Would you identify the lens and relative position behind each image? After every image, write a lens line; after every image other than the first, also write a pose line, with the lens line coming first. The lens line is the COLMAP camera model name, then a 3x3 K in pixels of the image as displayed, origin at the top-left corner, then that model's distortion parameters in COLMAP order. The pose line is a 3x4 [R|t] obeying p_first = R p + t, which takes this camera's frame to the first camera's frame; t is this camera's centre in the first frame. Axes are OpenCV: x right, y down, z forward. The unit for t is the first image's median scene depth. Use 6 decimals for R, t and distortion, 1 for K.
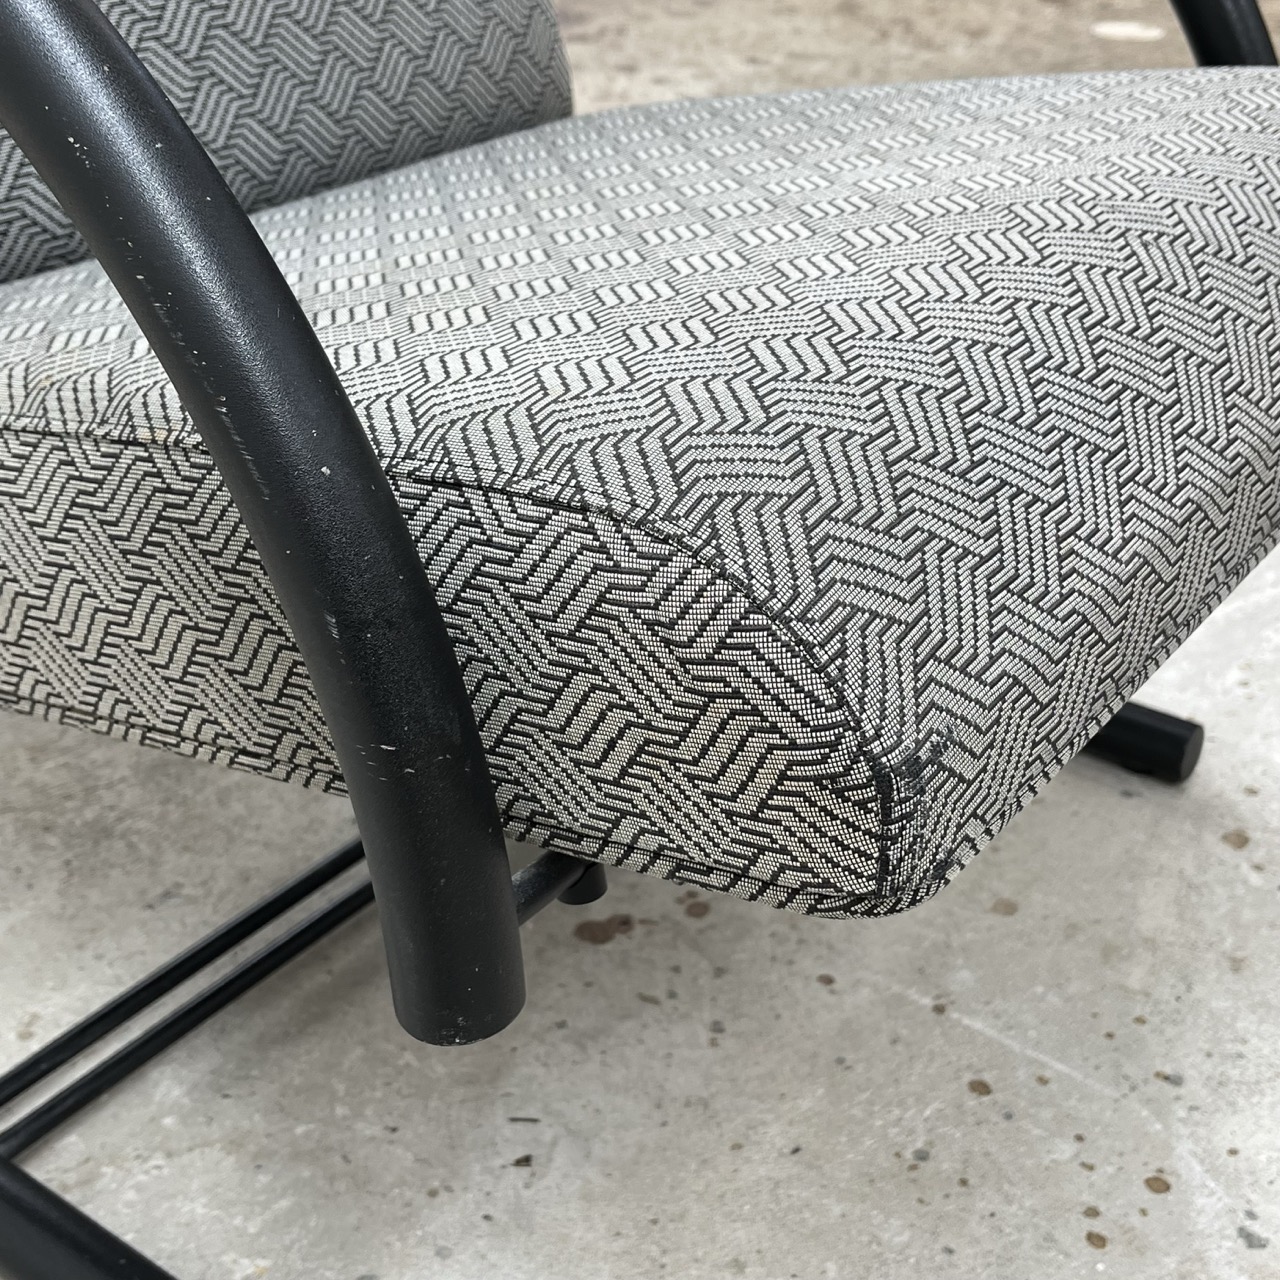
lens RADIAL K [[1792.8, 0, 647.1], [0, 1792.8, 643.3], [0, 0, 1]] dist [0.097587, -0.295915]
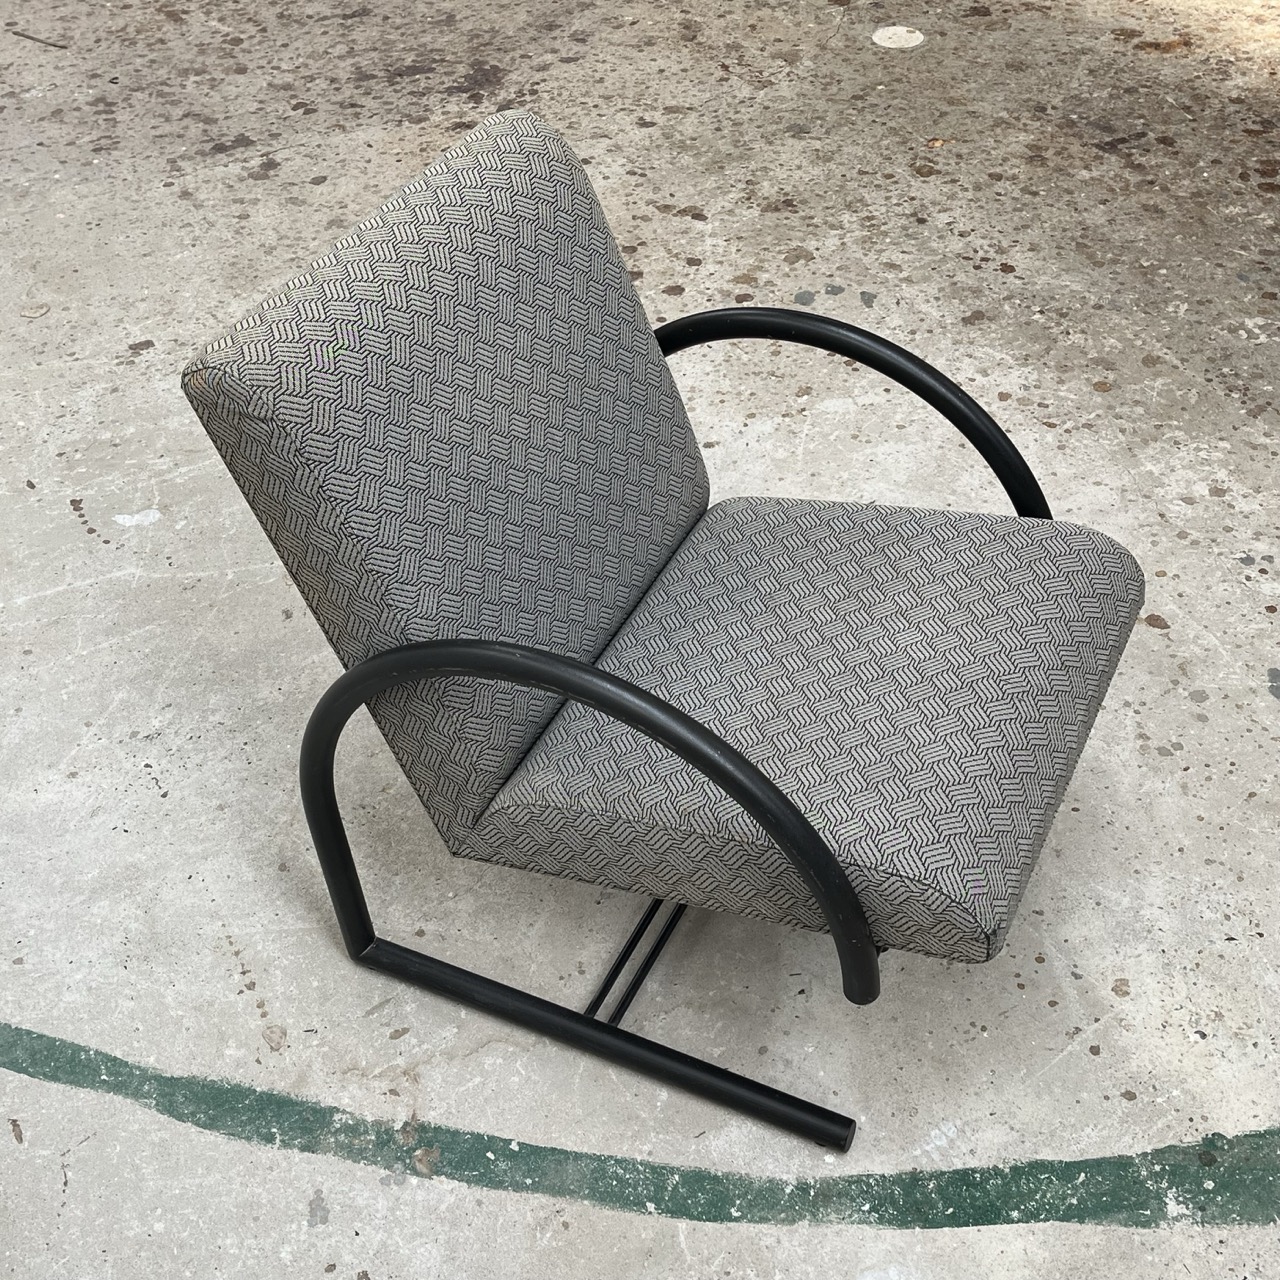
lens RADIAL K [[1778.5, 0, 626.8], [0, 1778.5, 639.6], [0, 0, 1]] dist [0.126587, -0.287770]
pose [[0.983452, -0.154908, 0.093939, -0.488408], [0.132253, 0.968253, 0.212120, -0.795447], [-0.123816, -0.196186, 0.972718, -1.392276]]
